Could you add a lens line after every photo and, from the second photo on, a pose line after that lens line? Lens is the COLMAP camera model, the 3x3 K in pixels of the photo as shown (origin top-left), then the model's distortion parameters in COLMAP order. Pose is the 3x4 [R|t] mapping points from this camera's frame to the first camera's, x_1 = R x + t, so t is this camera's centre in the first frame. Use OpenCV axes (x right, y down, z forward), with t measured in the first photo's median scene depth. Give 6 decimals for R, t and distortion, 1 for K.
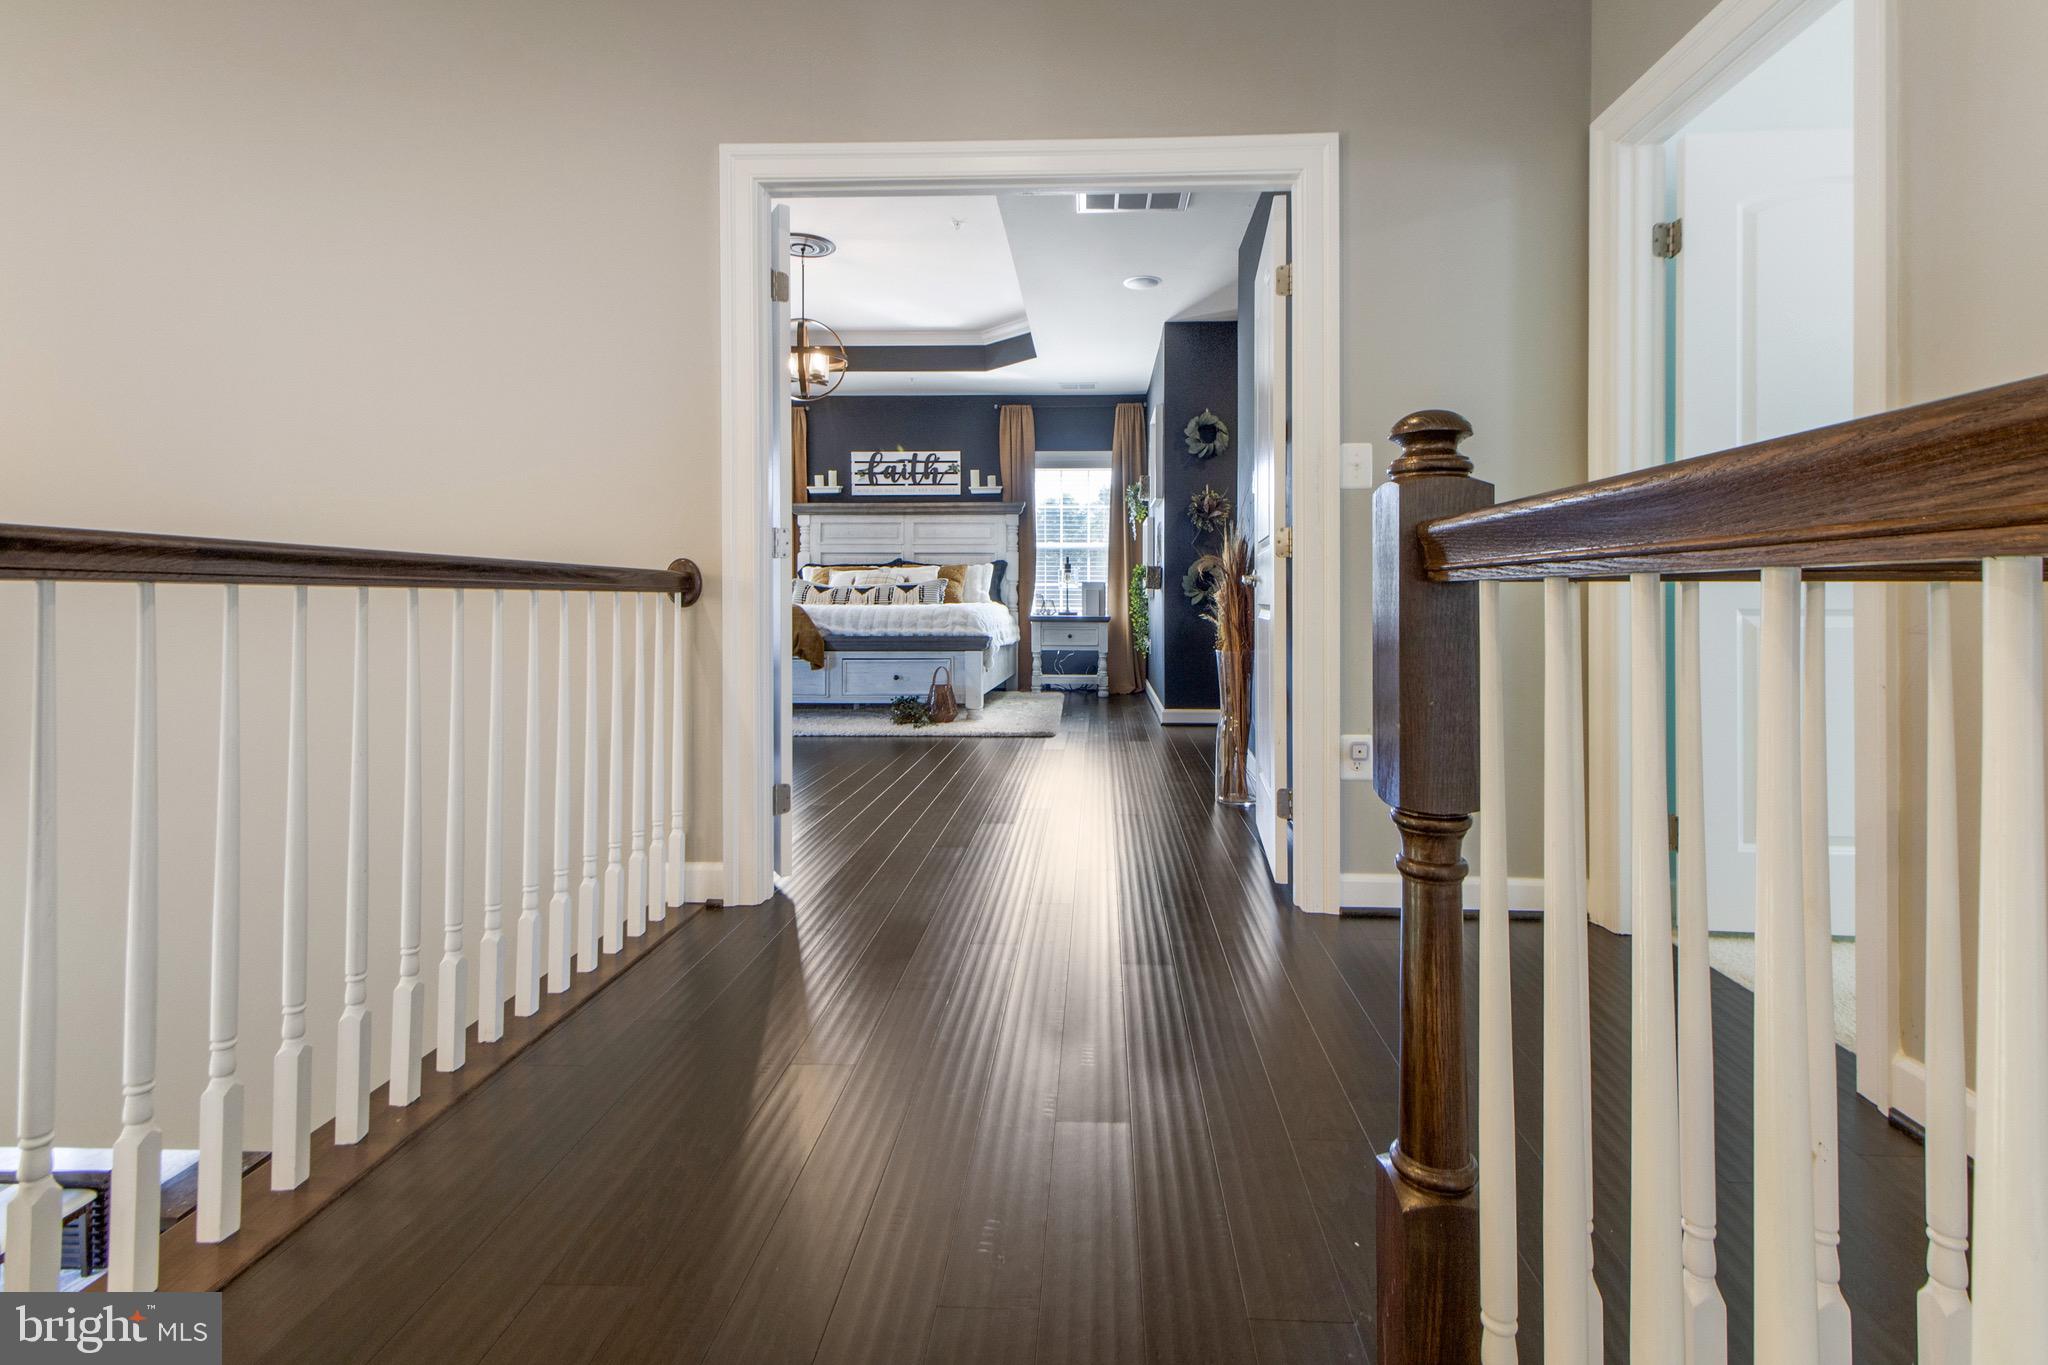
lens RADIAL K [[945.5, 0, 1055.5], [0, 945.5, 588.6], [0, 0, 1]] dist [0.001111, -0.000021]
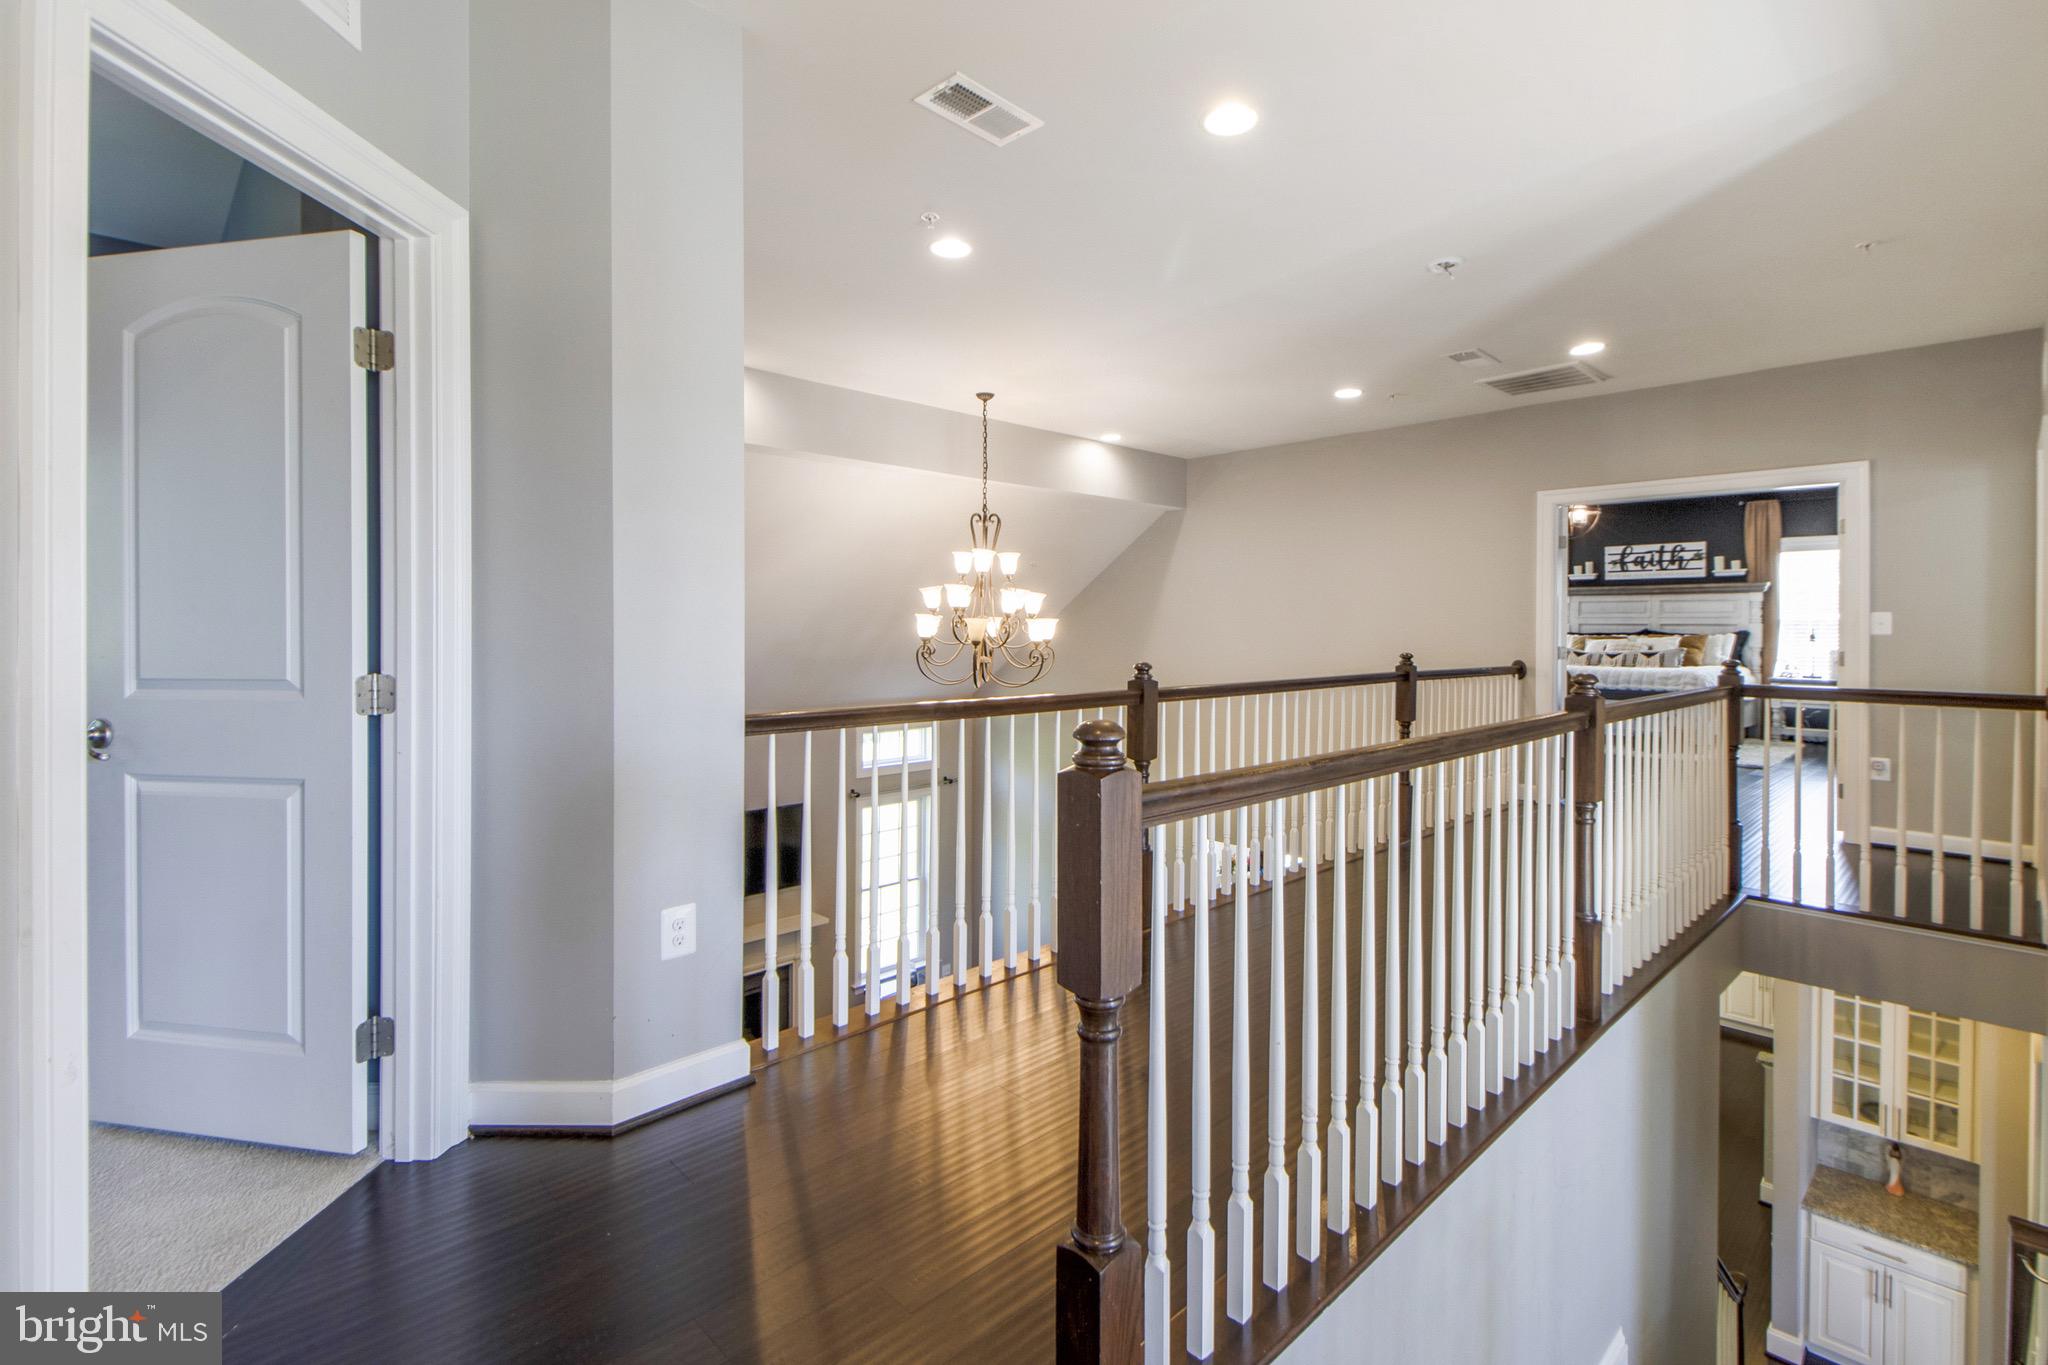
lens RADIAL K [[948.6, 0, 1058.1], [0, 948.6, 639.8], [0, 0, 1]] dist [0.010956, -0.000571]
pose [[0.737689, 0.013550, -0.675005, 0.119339], [-0.001791, 0.999834, 0.018113, -0.038650], [0.675139, -0.012153, 0.737591, -0.497648]]
